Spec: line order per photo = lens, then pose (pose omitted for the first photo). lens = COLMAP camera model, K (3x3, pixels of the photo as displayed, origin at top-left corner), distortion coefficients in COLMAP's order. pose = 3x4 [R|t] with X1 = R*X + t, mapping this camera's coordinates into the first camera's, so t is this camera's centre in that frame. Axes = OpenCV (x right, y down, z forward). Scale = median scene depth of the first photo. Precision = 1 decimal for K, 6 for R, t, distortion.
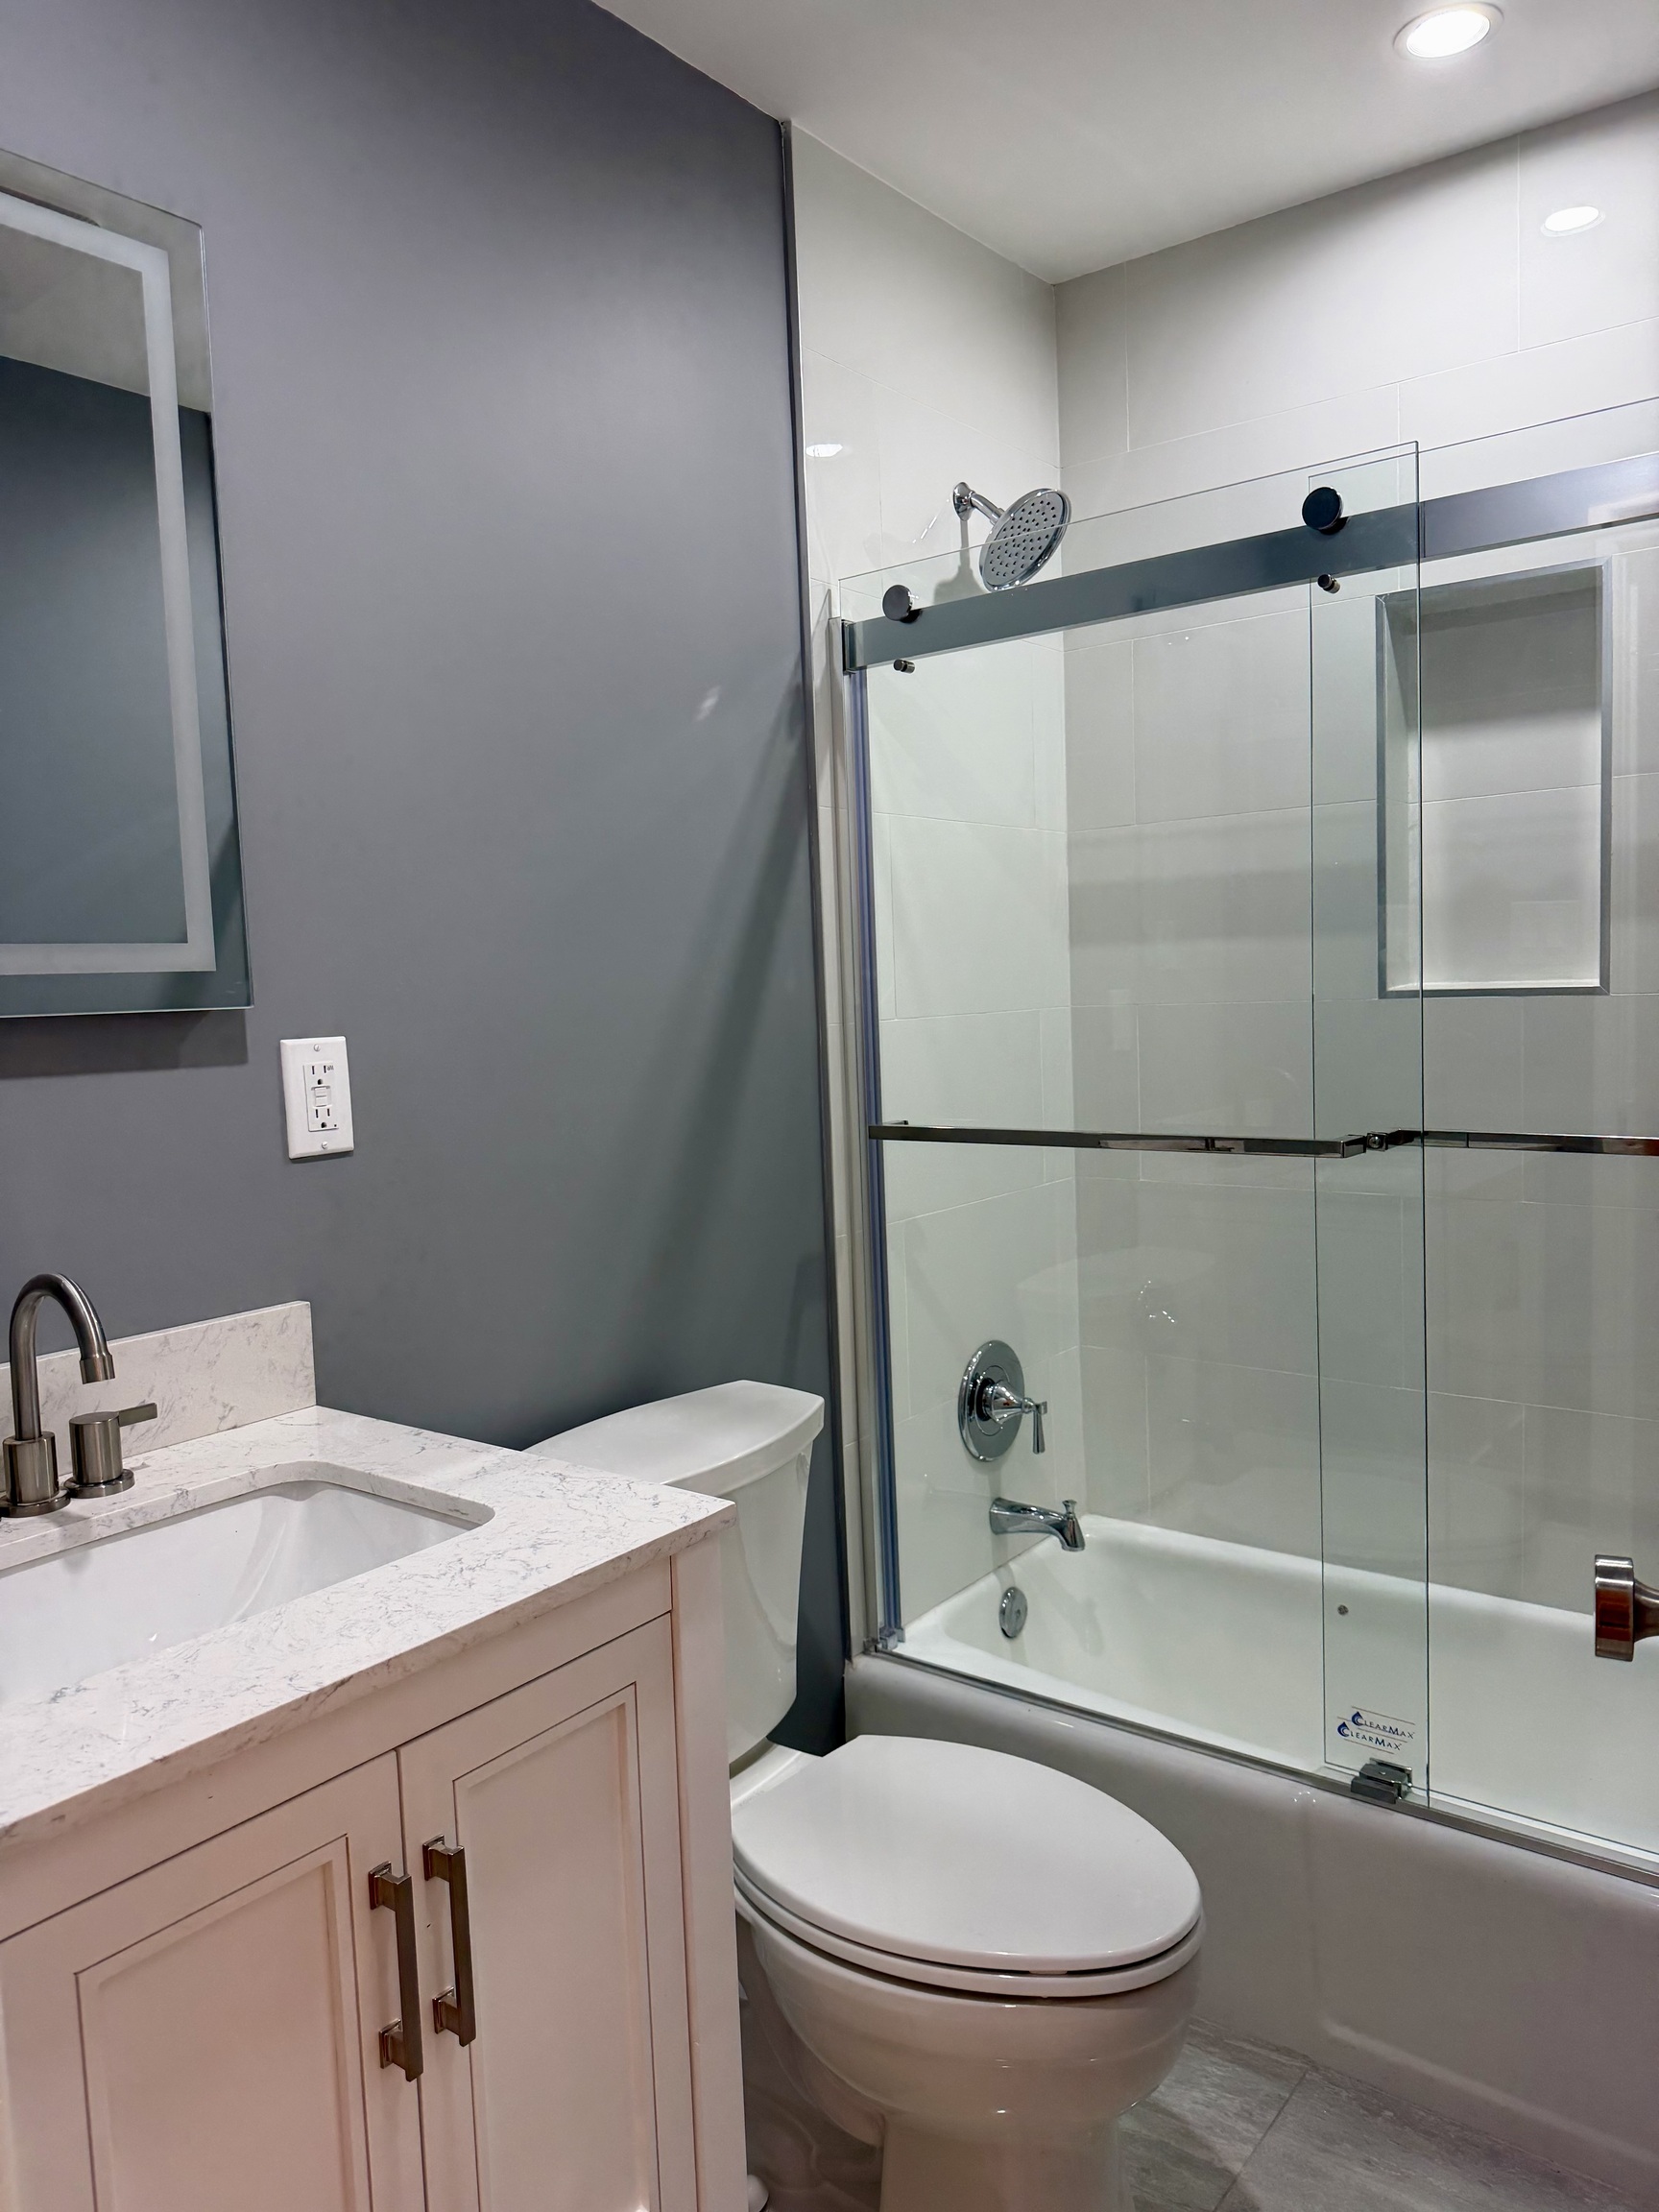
lens RADIAL K [[1550.3, 0, 829.5], [0, 1550.3, 1106.0], [0, 0, 1]] dist [0.128612, -0.185802]
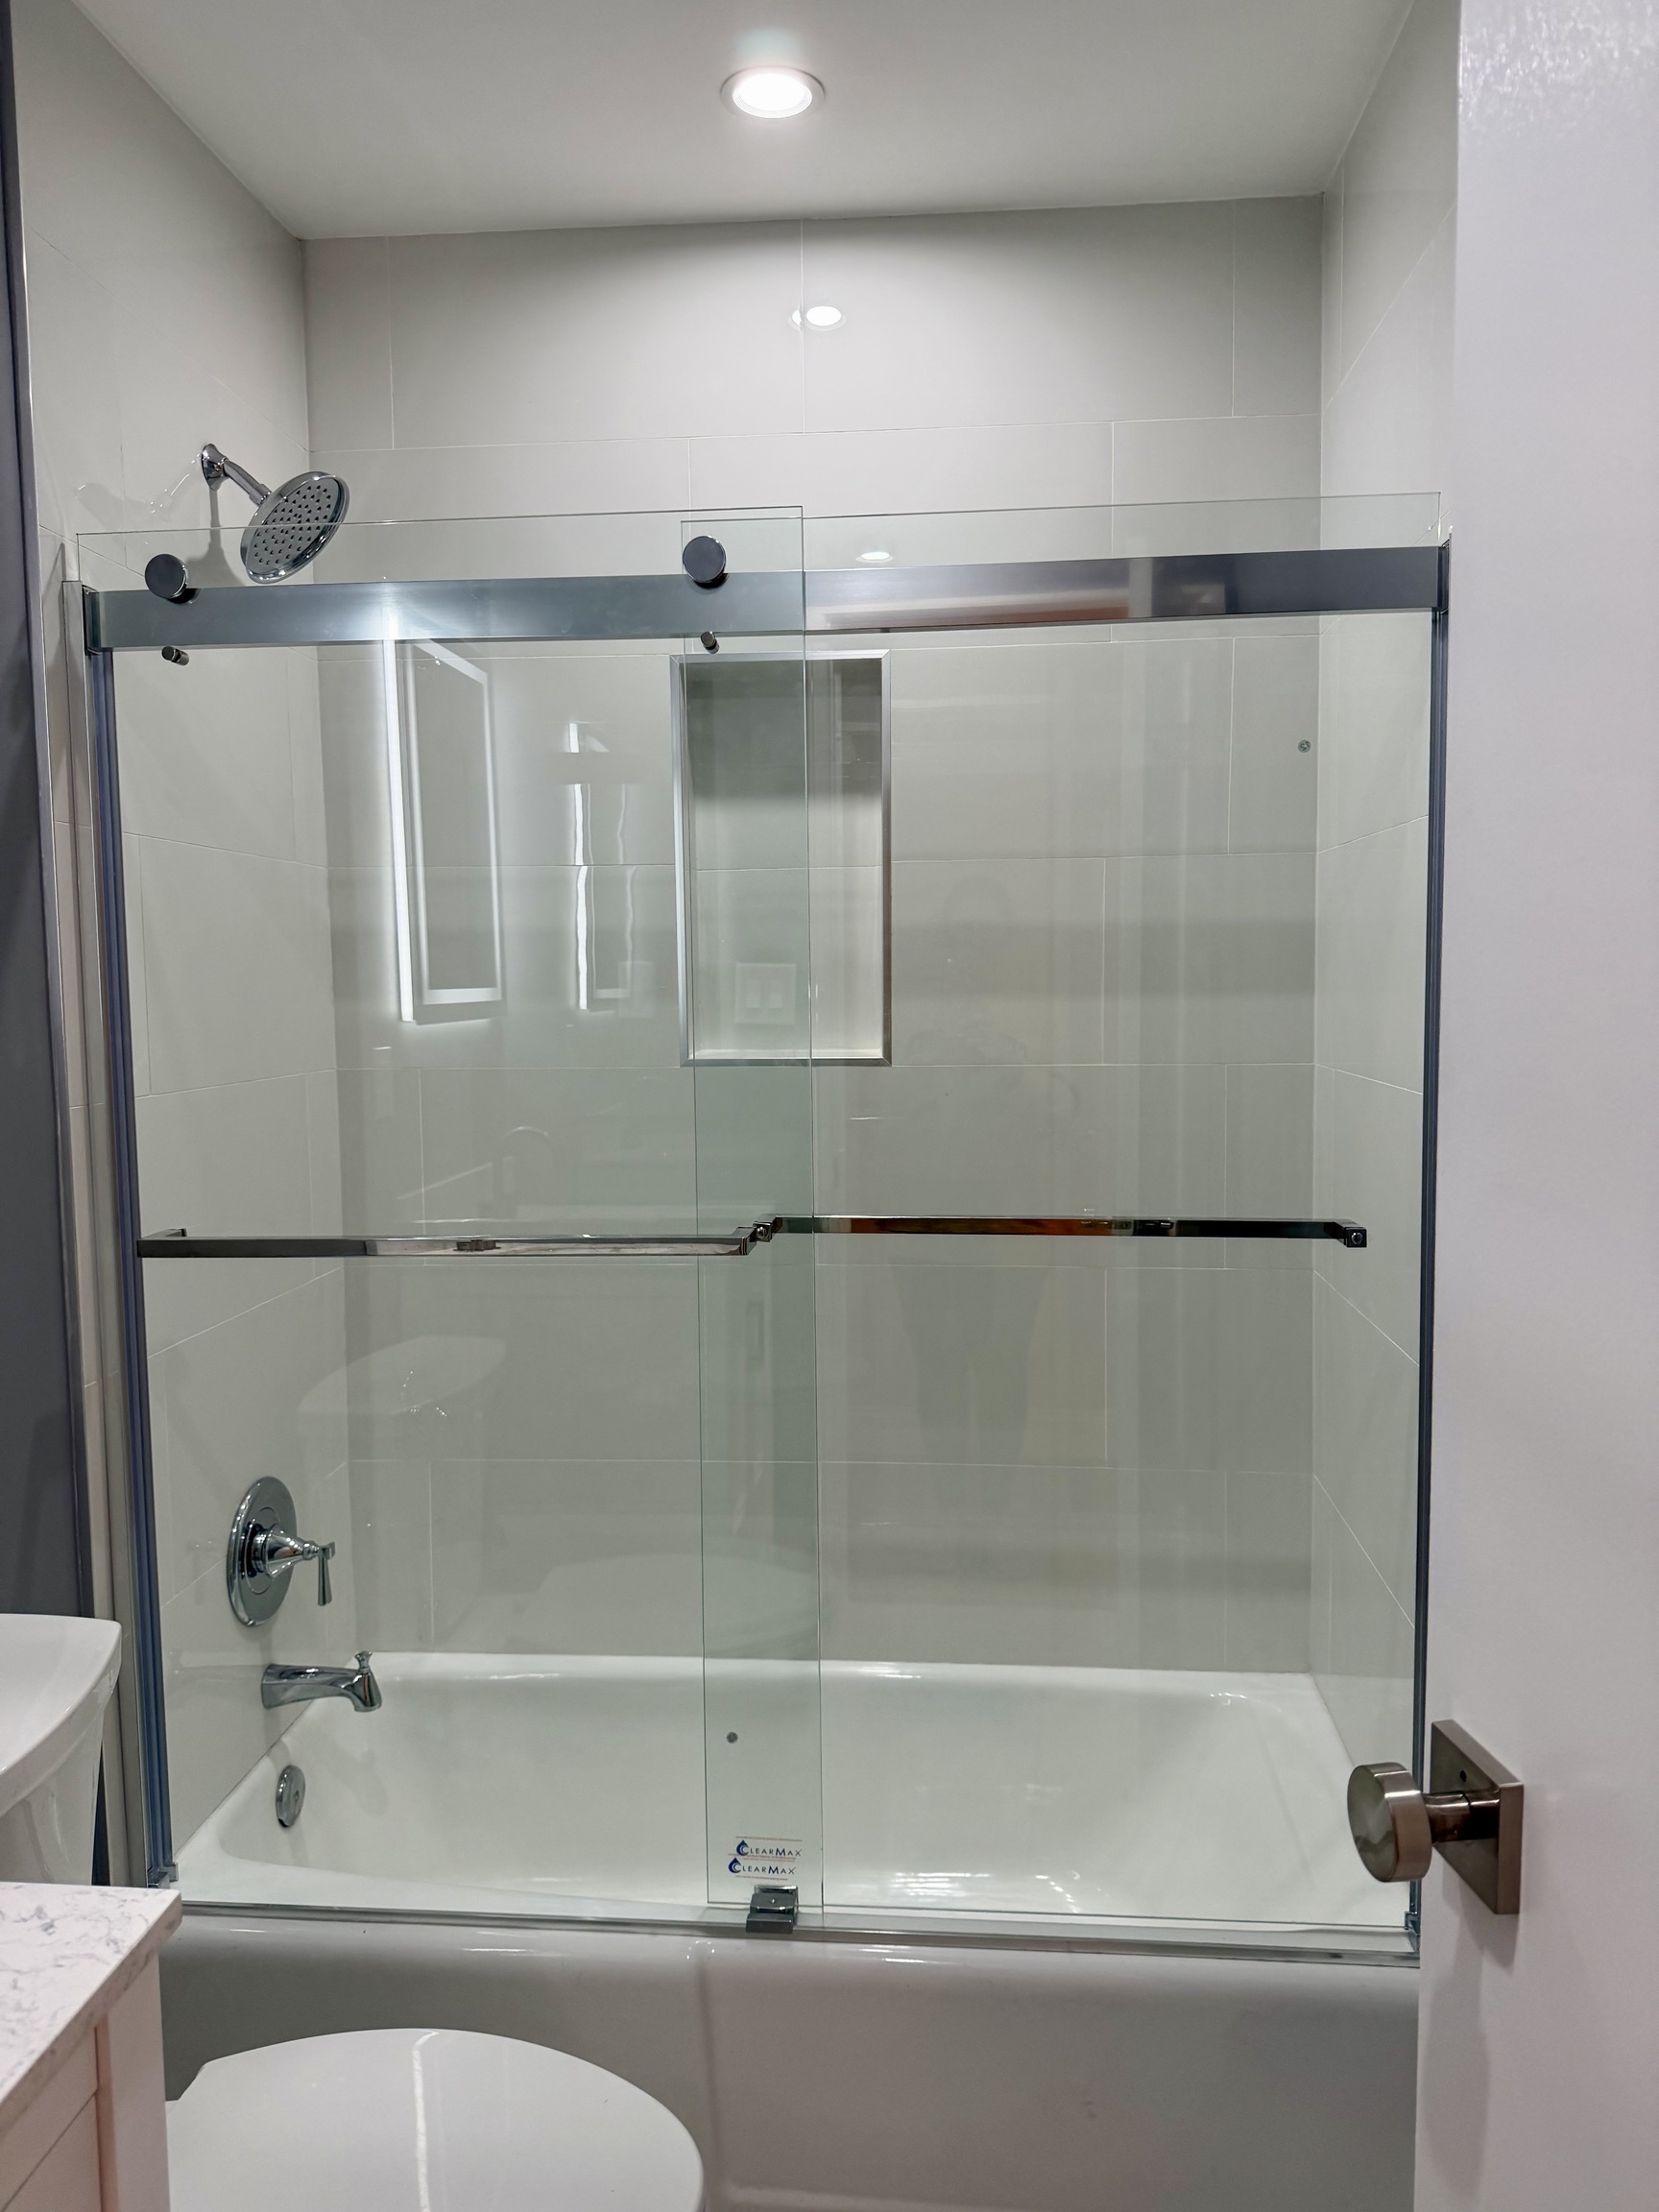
lens RADIAL K [[1556.8, 0, 838.2], [0, 1556.8, 1102.0], [0, 0, 1]] dist [0.012279, -0.018990]
pose [[0.839857, -0.015551, 0.542584, -0.099568], [0.024415, 0.999660, -0.009139, -0.039888], [-0.542258, 0.020923, 0.839952, 0.158852]]
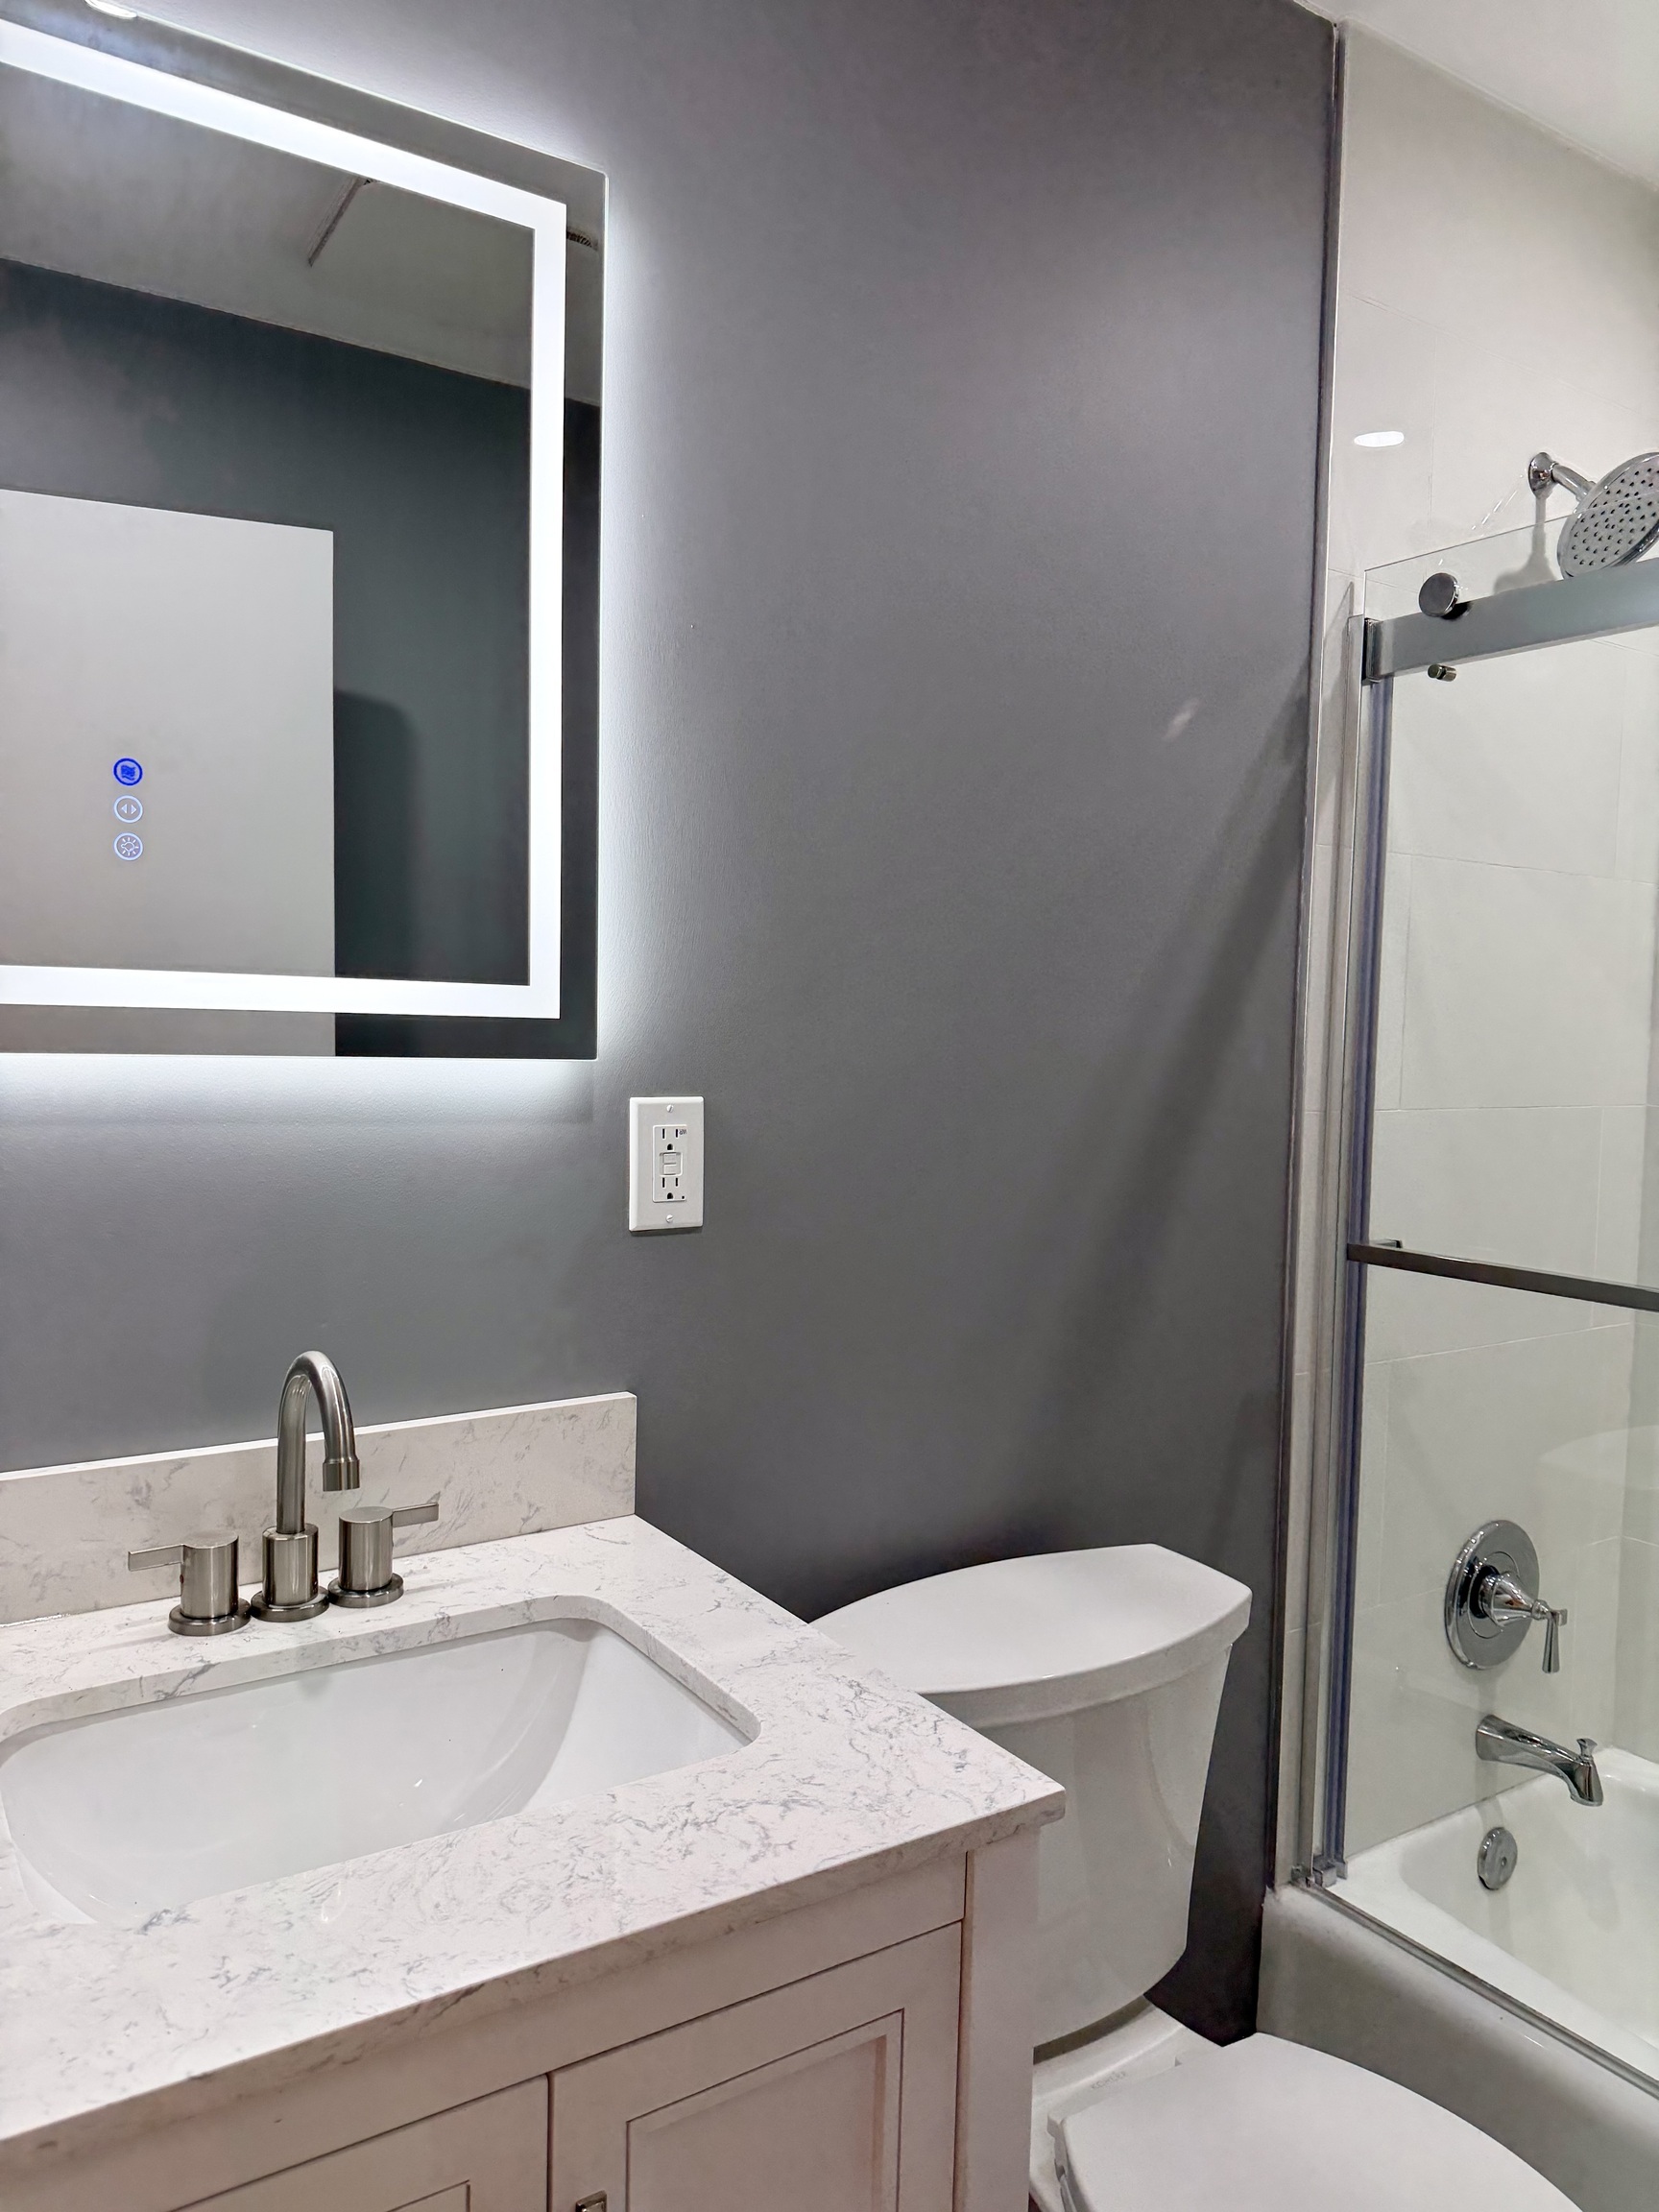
lens RADIAL K [[1562.9, 0, 816.2], [0, 1562.9, 1109.5], [0, 0, 1]] dist [0.013411, -0.027972]
pose [[0.941708, 0.078377, -0.327175, 0.025454], [-0.084841, 0.996379, -0.005509, -0.027716], [0.325559, 0.032946, 0.944948, 0.148028]]
